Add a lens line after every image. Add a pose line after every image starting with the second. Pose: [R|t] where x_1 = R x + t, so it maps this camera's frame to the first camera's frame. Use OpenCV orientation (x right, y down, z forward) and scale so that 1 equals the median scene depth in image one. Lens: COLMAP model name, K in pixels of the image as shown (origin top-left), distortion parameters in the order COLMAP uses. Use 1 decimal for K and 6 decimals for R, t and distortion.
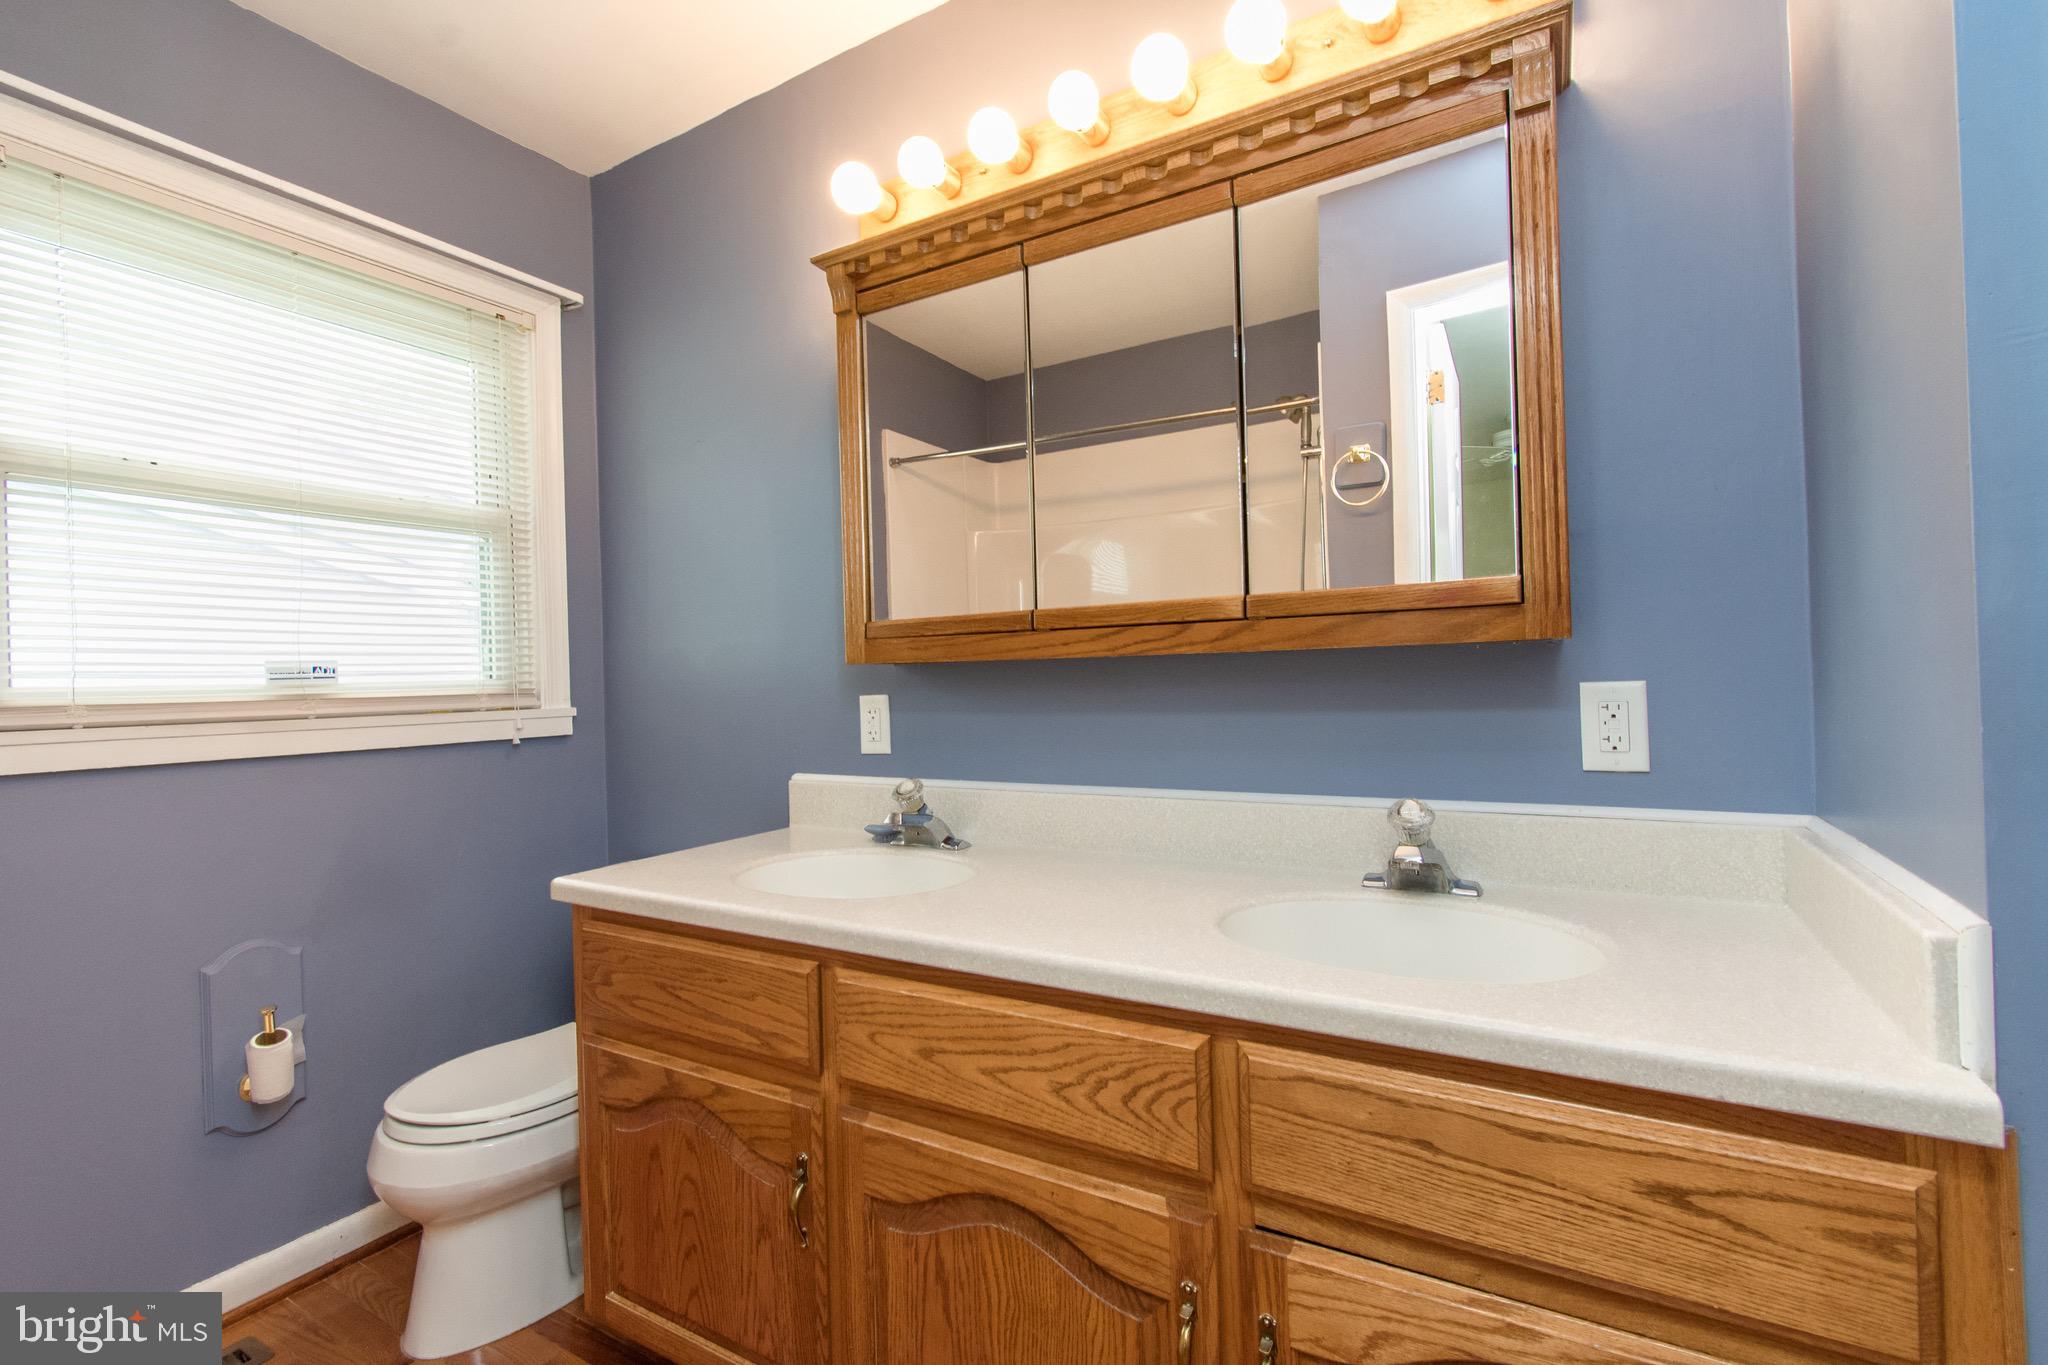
lens RADIAL K [[895.3, 0, 1026.3], [0, 895.3, 686.9], [0, 0, 1]] dist [-0.000132, -0.000658]
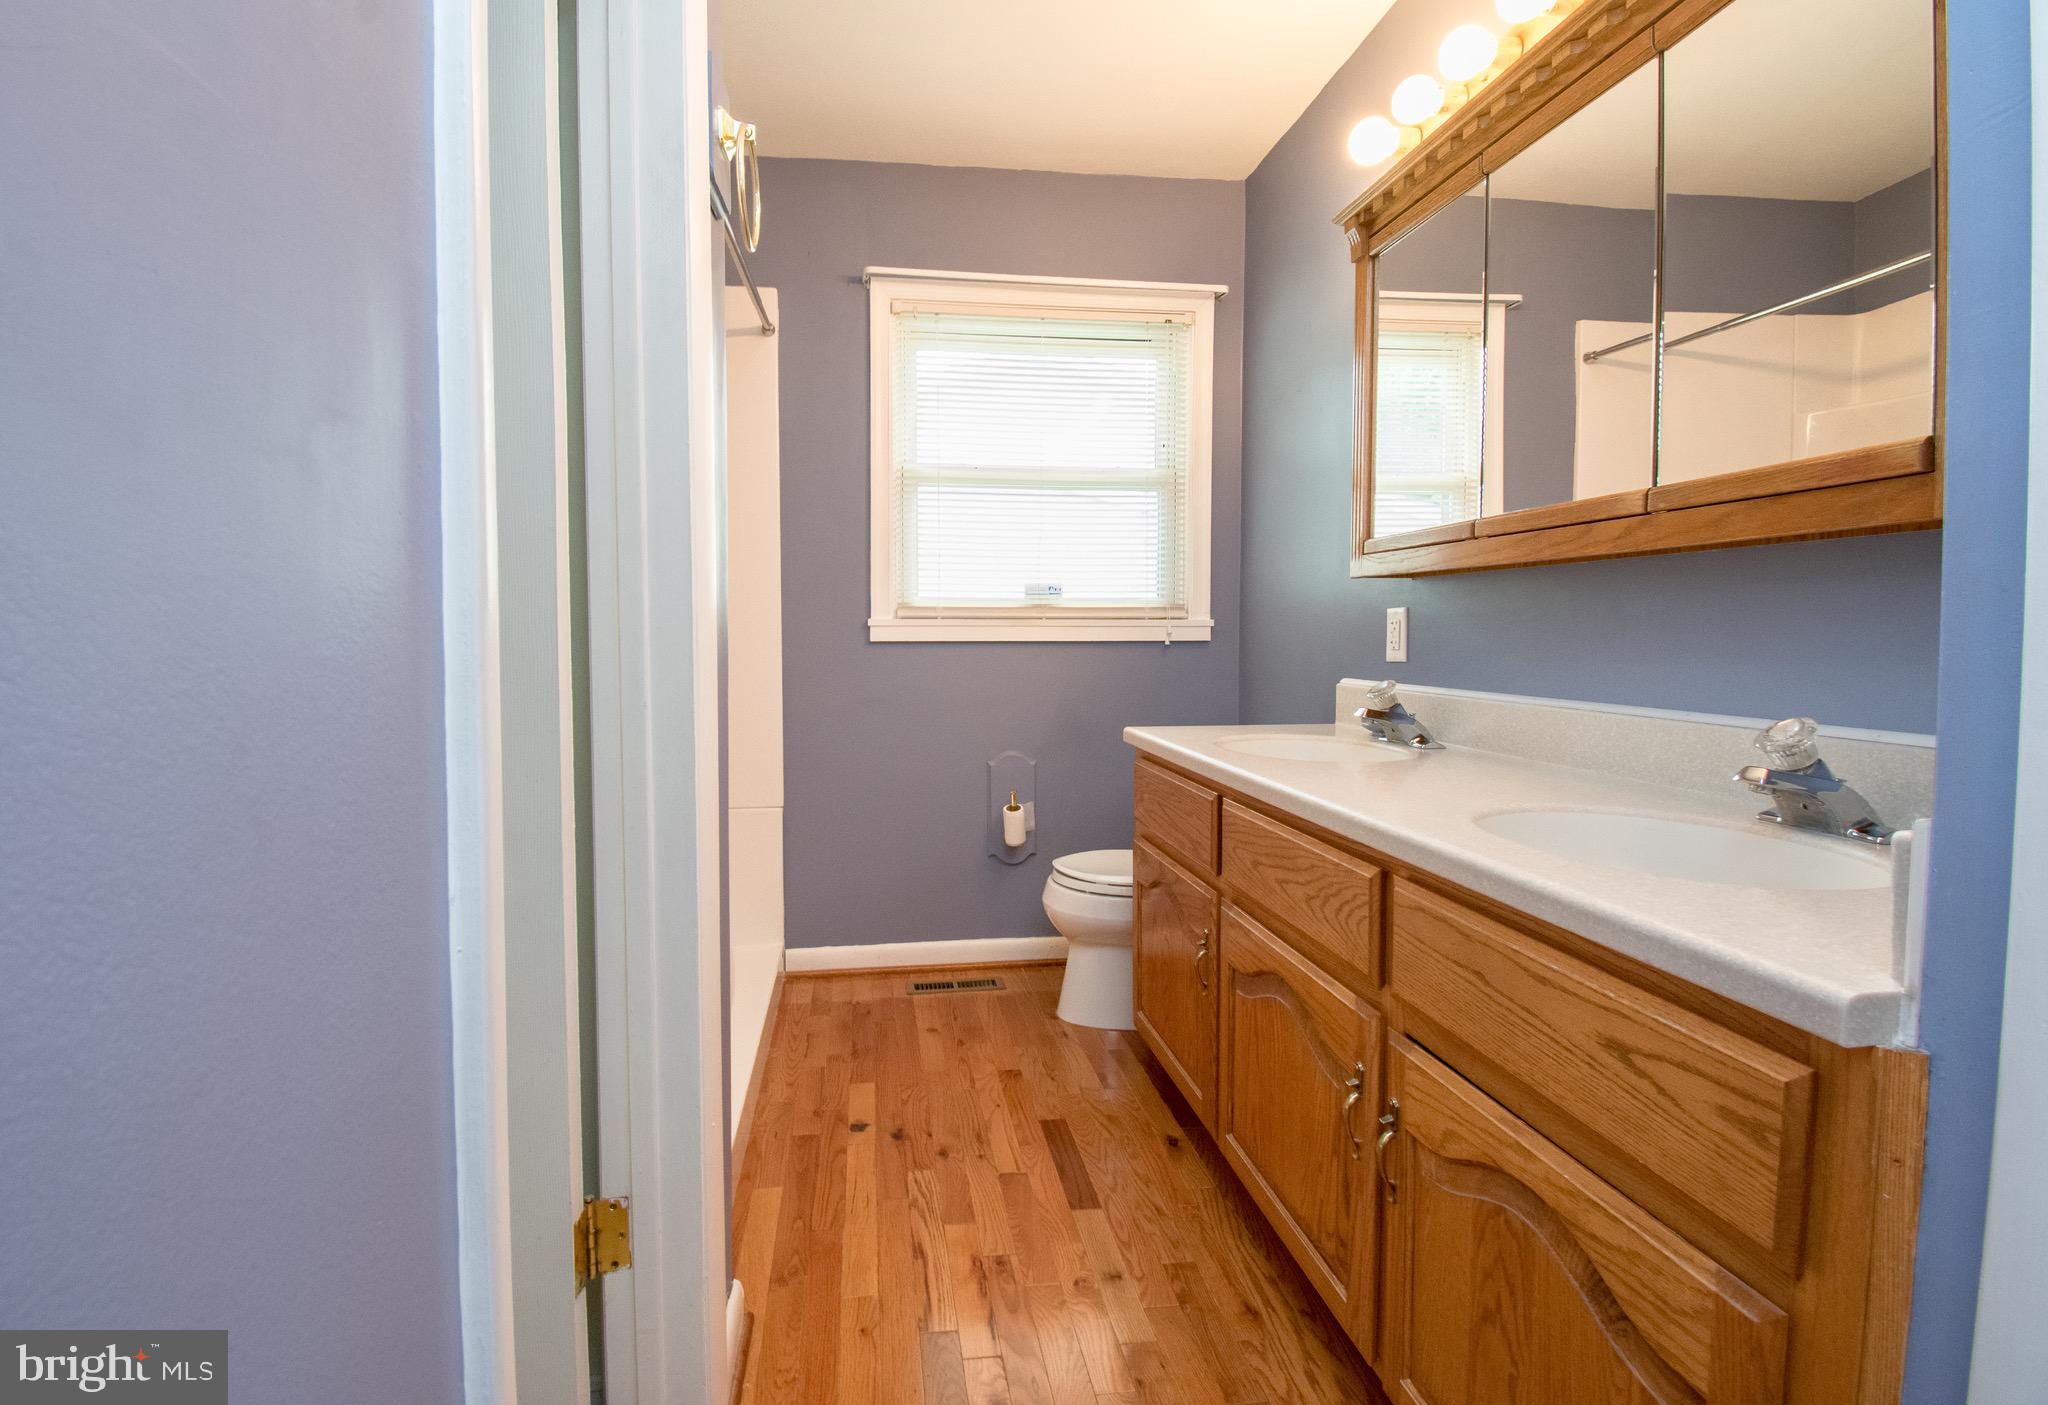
lens RADIAL K [[939.8, 0, 985.3], [0, 939.8, 697.6], [0, 0, 1]] dist [0.026506, -0.025323]
pose [[0.610942, 0.081665, -0.787452, 0.633221], [-0.022954, 0.996074, 0.085491, 0.045946], [0.791343, -0.034155, 0.610418, -0.140990]]
